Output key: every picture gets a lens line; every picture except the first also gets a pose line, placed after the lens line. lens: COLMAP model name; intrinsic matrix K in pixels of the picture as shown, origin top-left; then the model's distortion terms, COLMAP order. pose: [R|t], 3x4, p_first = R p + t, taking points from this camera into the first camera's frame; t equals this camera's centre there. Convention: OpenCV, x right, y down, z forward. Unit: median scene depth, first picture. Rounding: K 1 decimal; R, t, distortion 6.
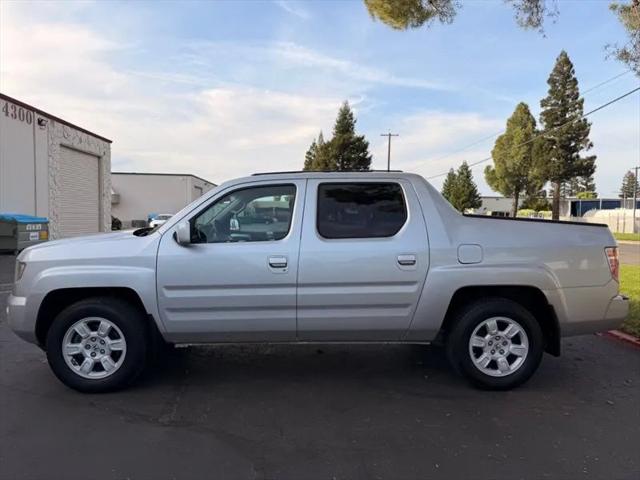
lens RADIAL K [[466.6, 0, 325.1], [0, 466.6, 243.1], [0, 0, 1]] dist [0.008841, -0.031064]
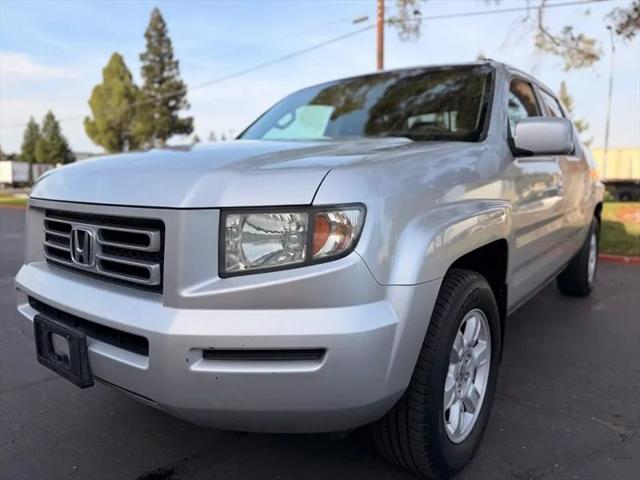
lens RADIAL K [[466.6, 0, 327.4], [0, 466.6, 235.6], [0, 0, 1]] dist [0.008841, -0.031064]
pose [[0.619904, -0.099333, 0.778365, -0.090376], [0.046626, 0.994865, 0.089829, 0.003049], [-0.783291, -0.019393, 0.621353, 0.080313]]
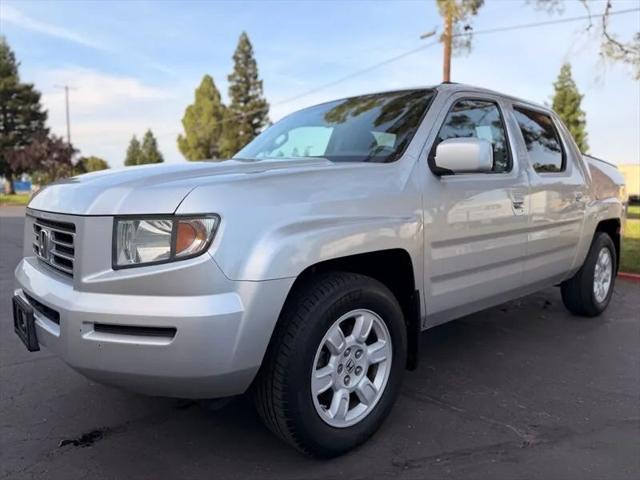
lens RADIAL K [[466.6, 0, 330.2], [0, 466.6, 239.2], [0, 0, 1]] dist [0.008841, -0.031064]
pose [[0.746879, -0.066292, 0.661647, -0.081598], [0.033937, 0.997522, 0.061635, 0.004050], [-0.664093, -0.023580, 0.747278, 0.058171]]
